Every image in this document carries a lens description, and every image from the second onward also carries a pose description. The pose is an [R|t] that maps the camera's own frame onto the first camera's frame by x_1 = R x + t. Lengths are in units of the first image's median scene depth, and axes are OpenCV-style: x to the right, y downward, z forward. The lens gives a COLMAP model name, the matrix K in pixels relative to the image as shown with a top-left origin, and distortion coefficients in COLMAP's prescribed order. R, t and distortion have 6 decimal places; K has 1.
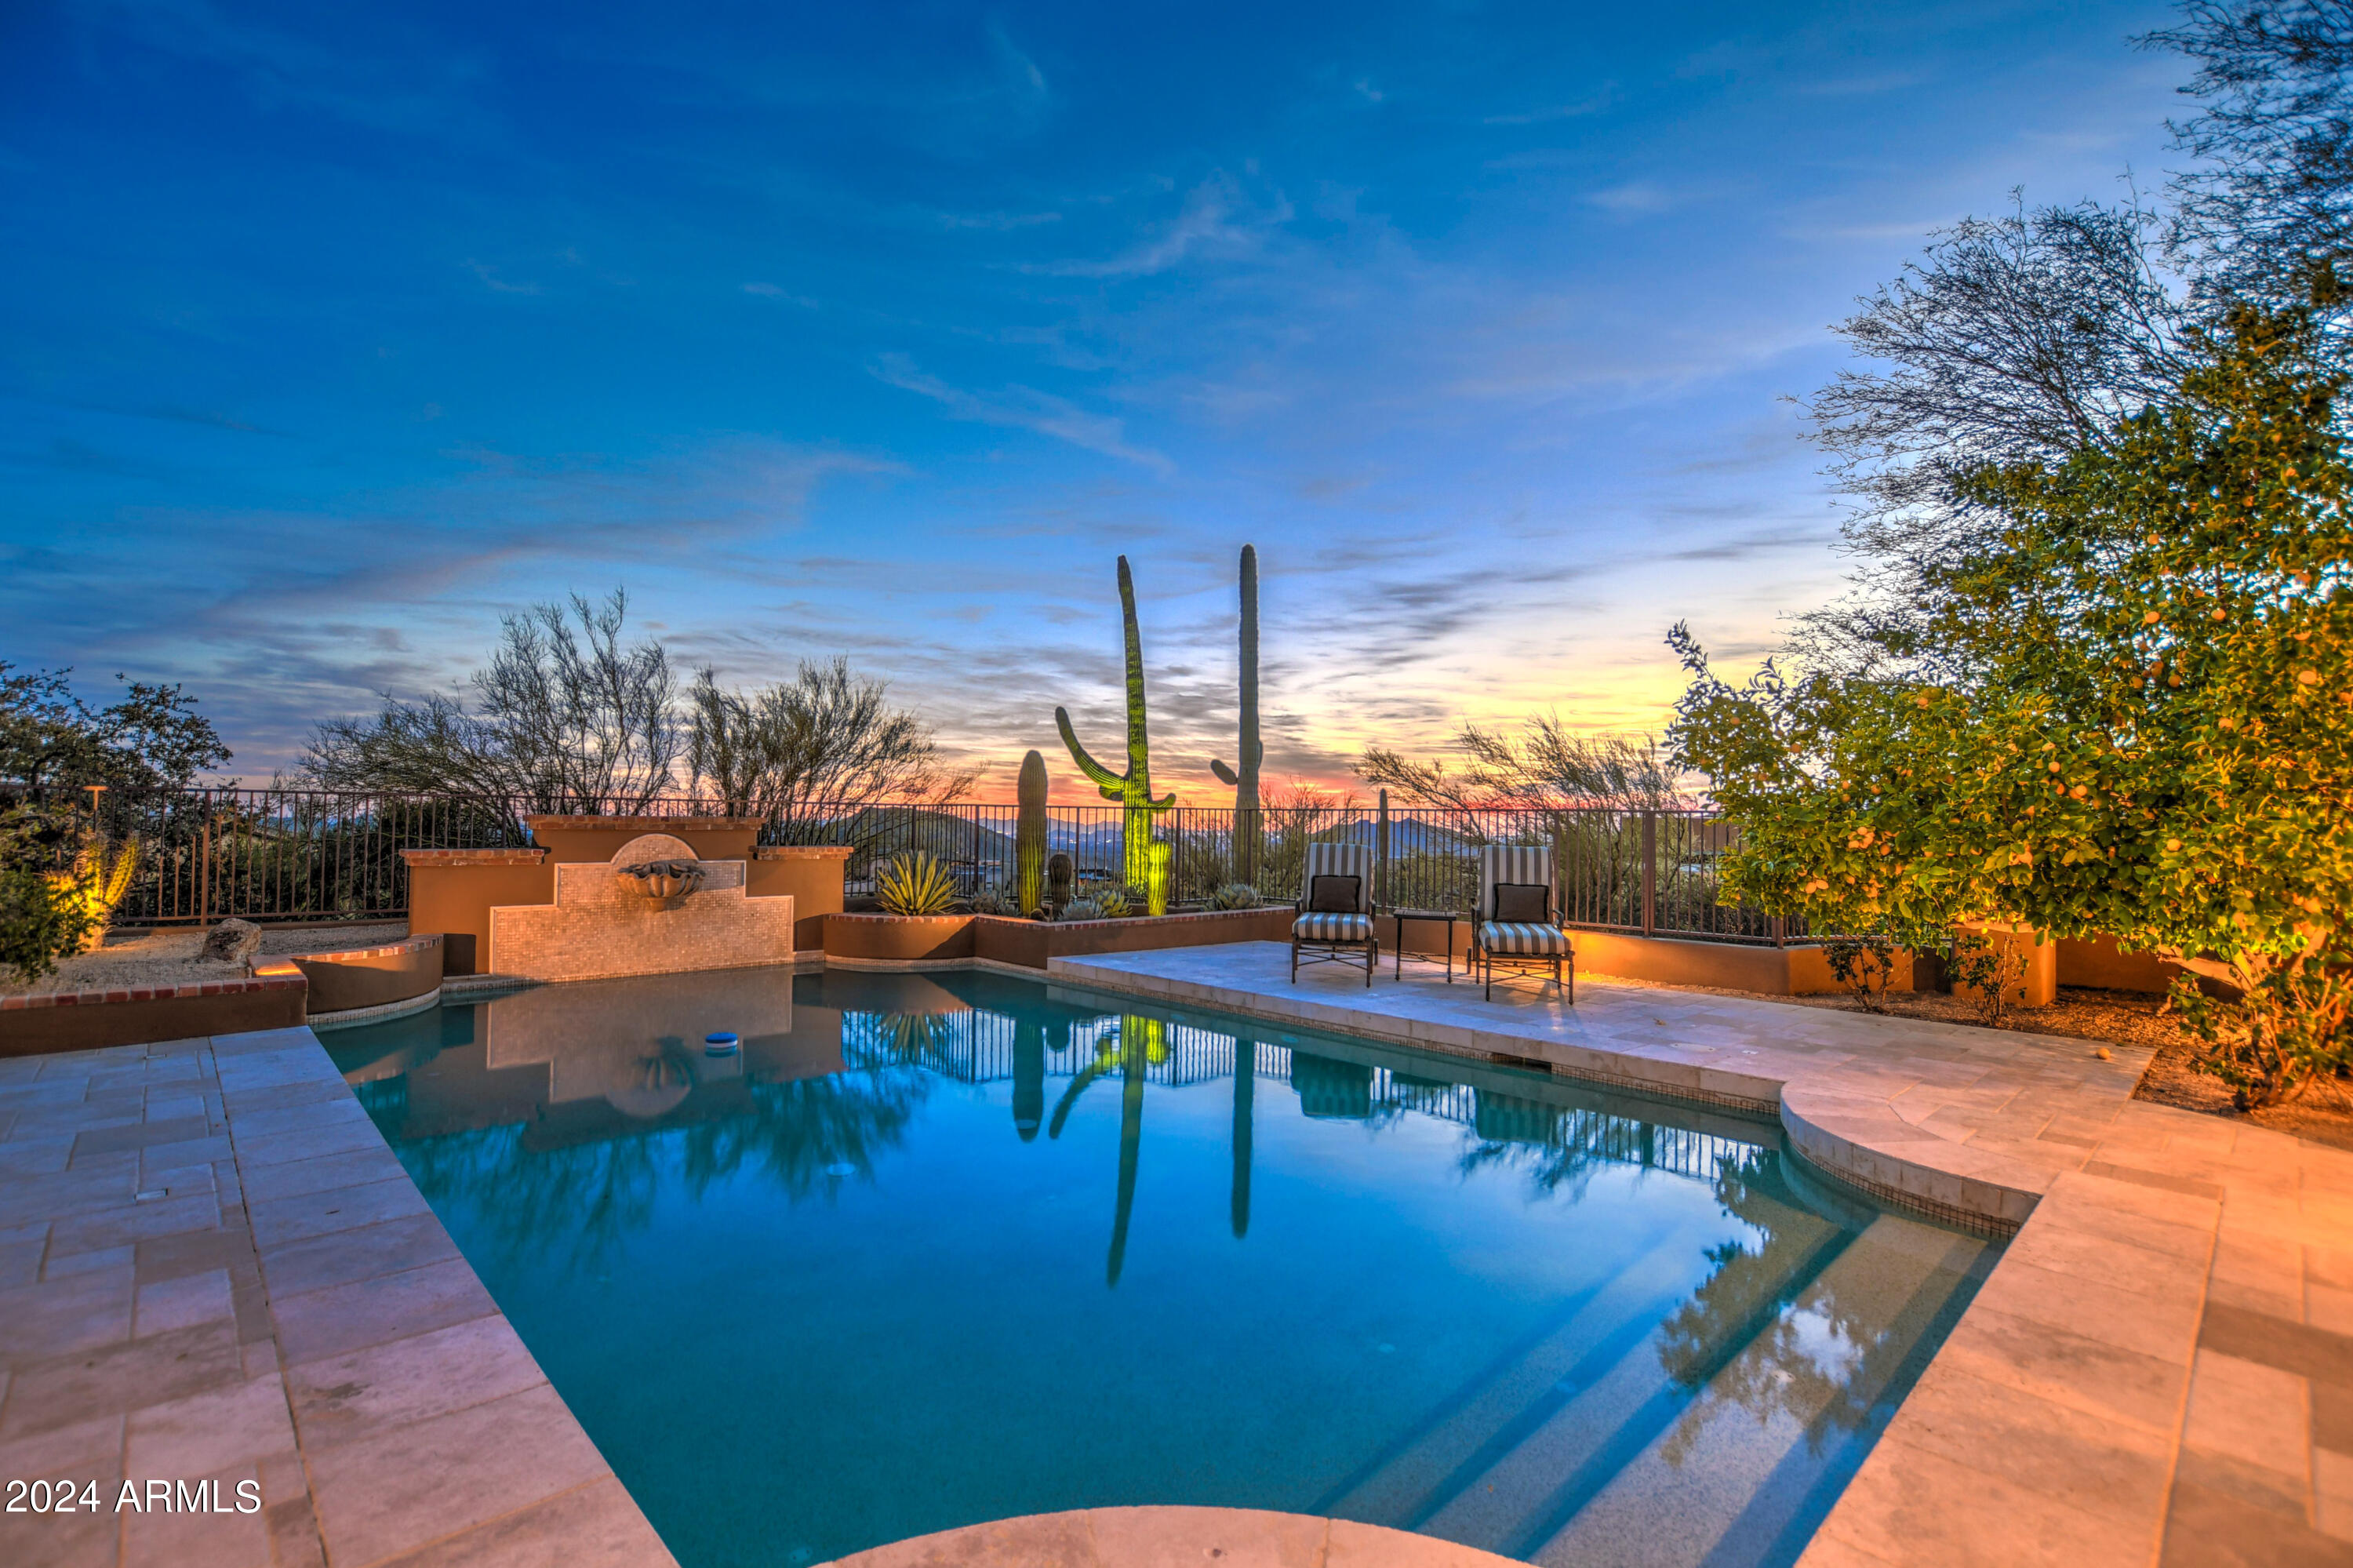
lens RADIAL K [[1094.7, 0, 1164.5], [0, 1094.7, 779.6], [0, 0, 1]] dist [-0.022563, 0.000655]
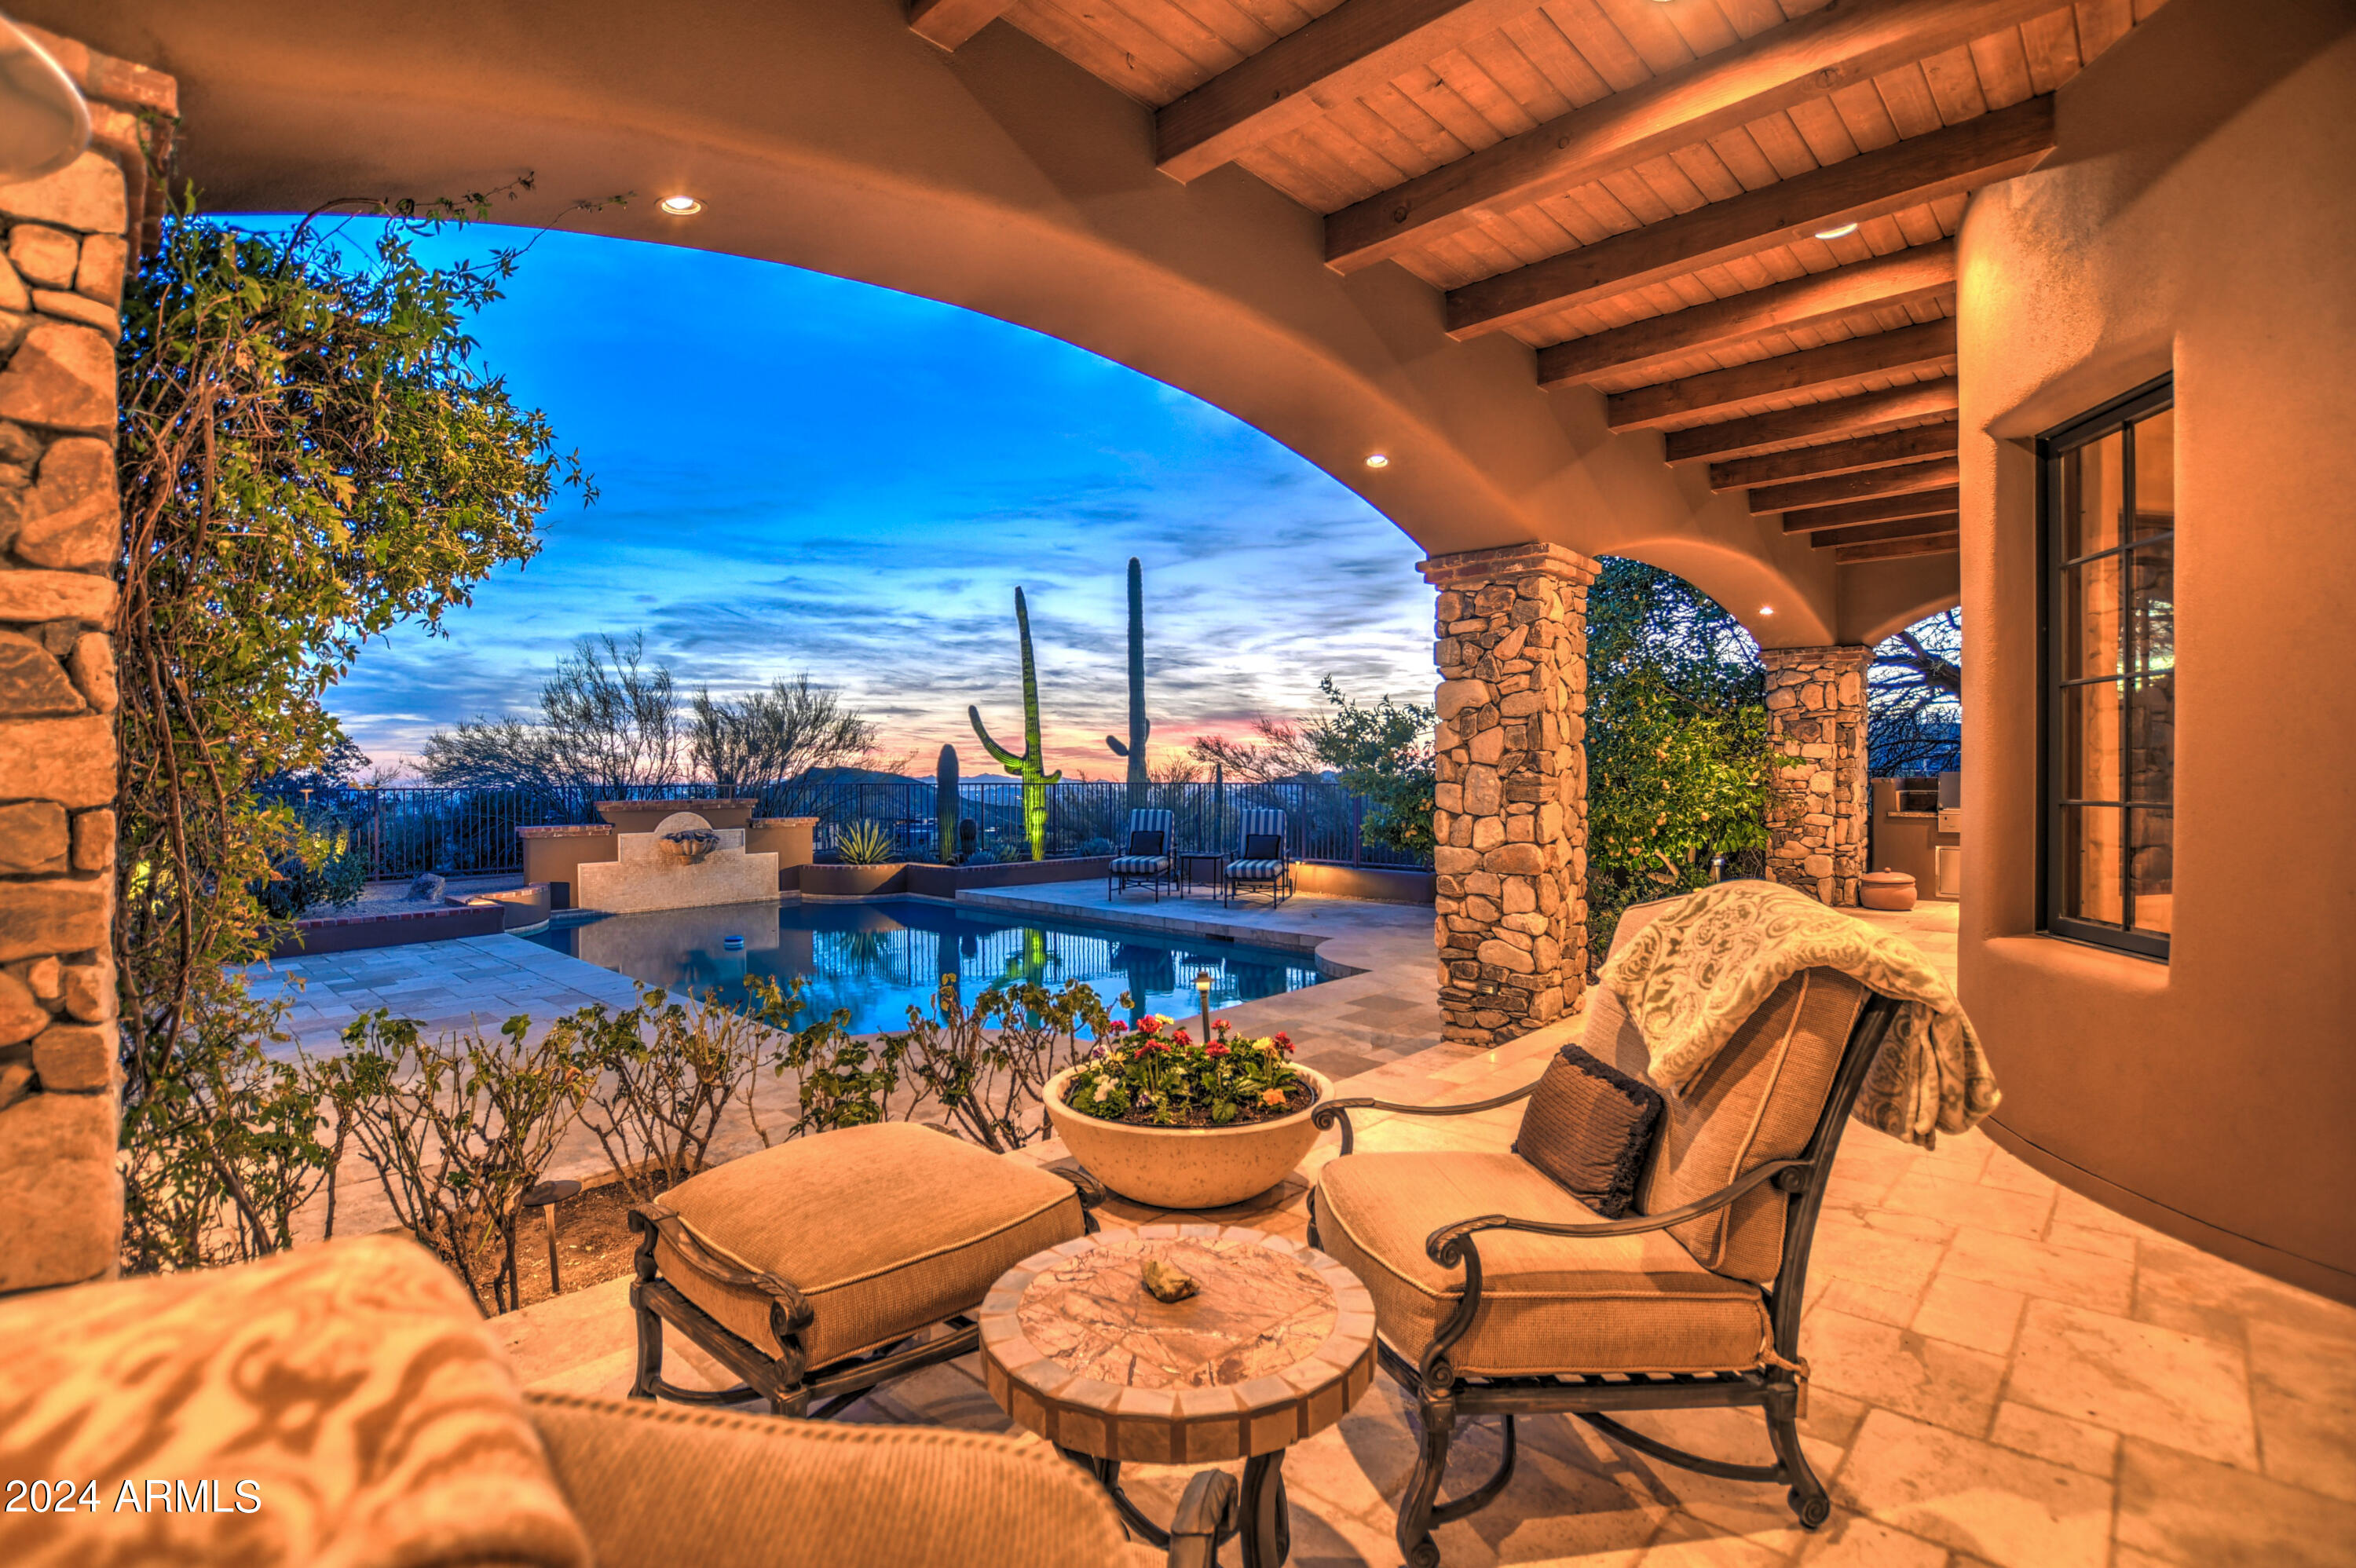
lens RADIAL K [[1087.3, 0, 1168.9], [0, 1087.3, 770.4], [0, 0, 1]] dist [-0.021509, 0.000278]
pose [[0.998497, -0.017349, 0.051992, 0.112738], [0.015560, 0.999279, 0.034619, -0.047894], [-0.052555, -0.033758, 0.998047, -0.499448]]
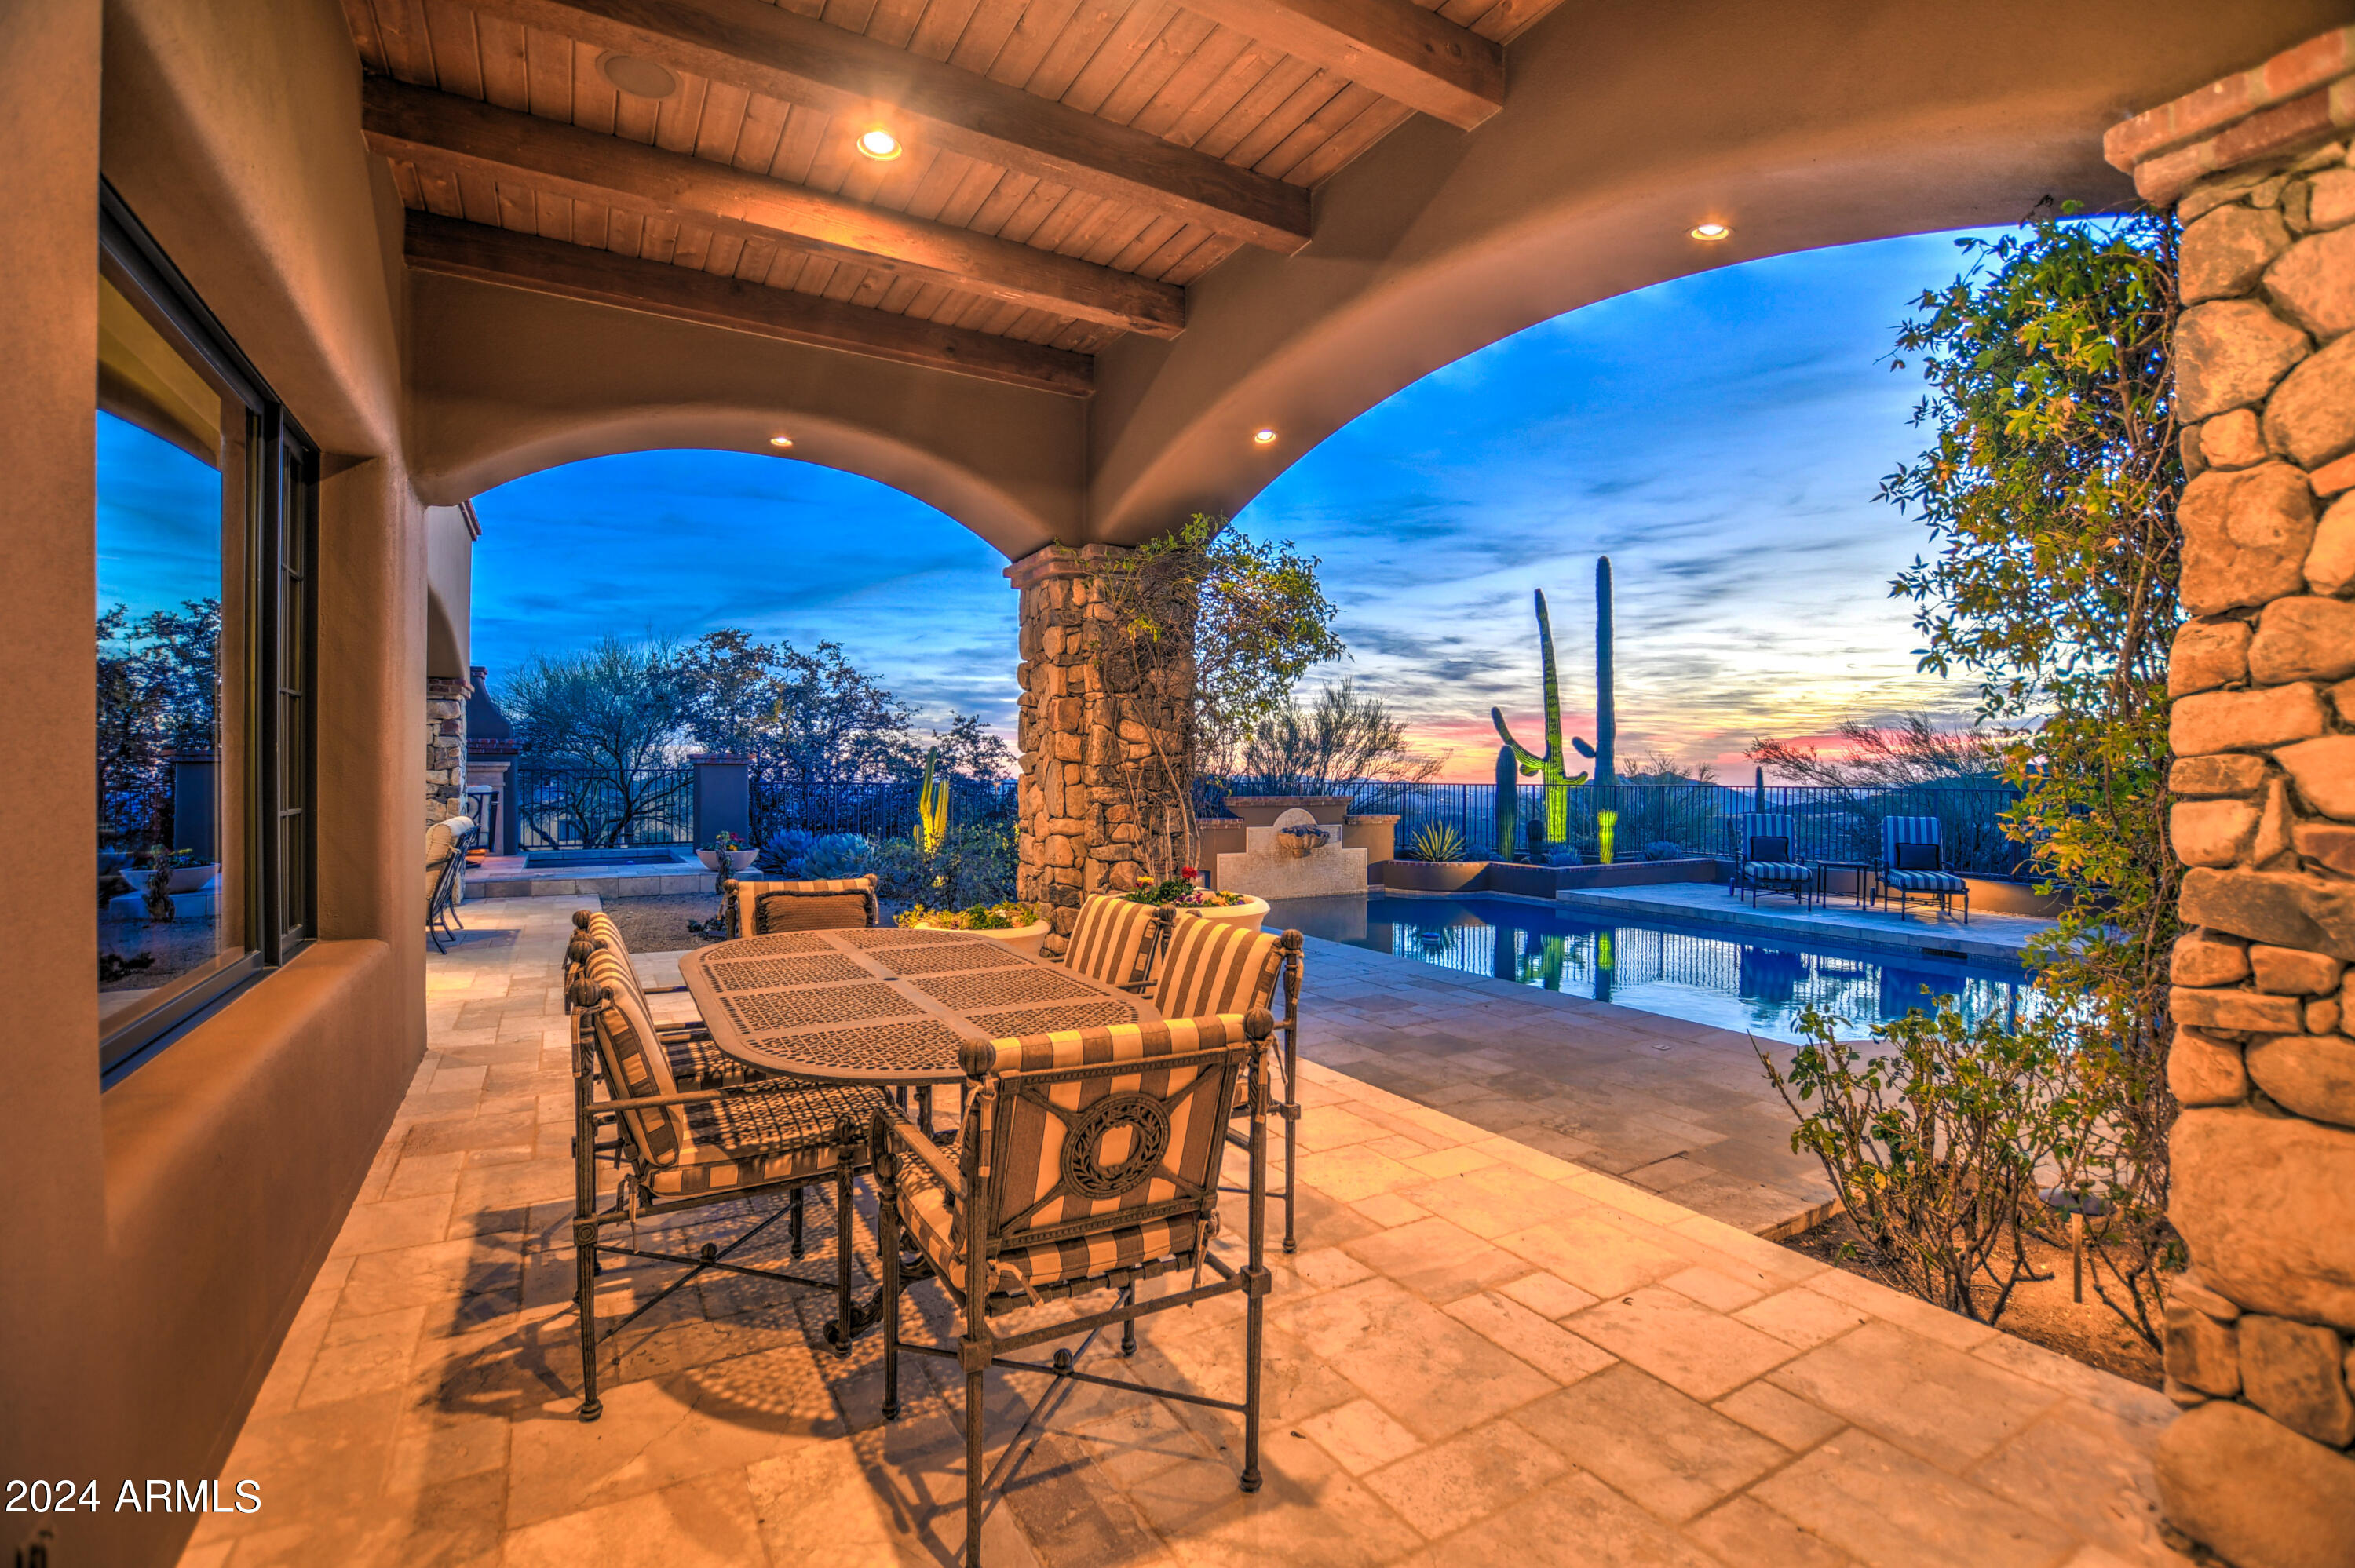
lens RADIAL K [[1038.4, 0, 1184.8], [0, 1038.4, 785.6], [0, 0, 1]] dist [-0.026072, 0.000413]
pose [[0.977044, -0.005086, -0.212976, -0.315553], [0.014759, 0.998929, 0.043851, -0.051307], [0.212525, -0.045987, 0.976073, -0.497584]]
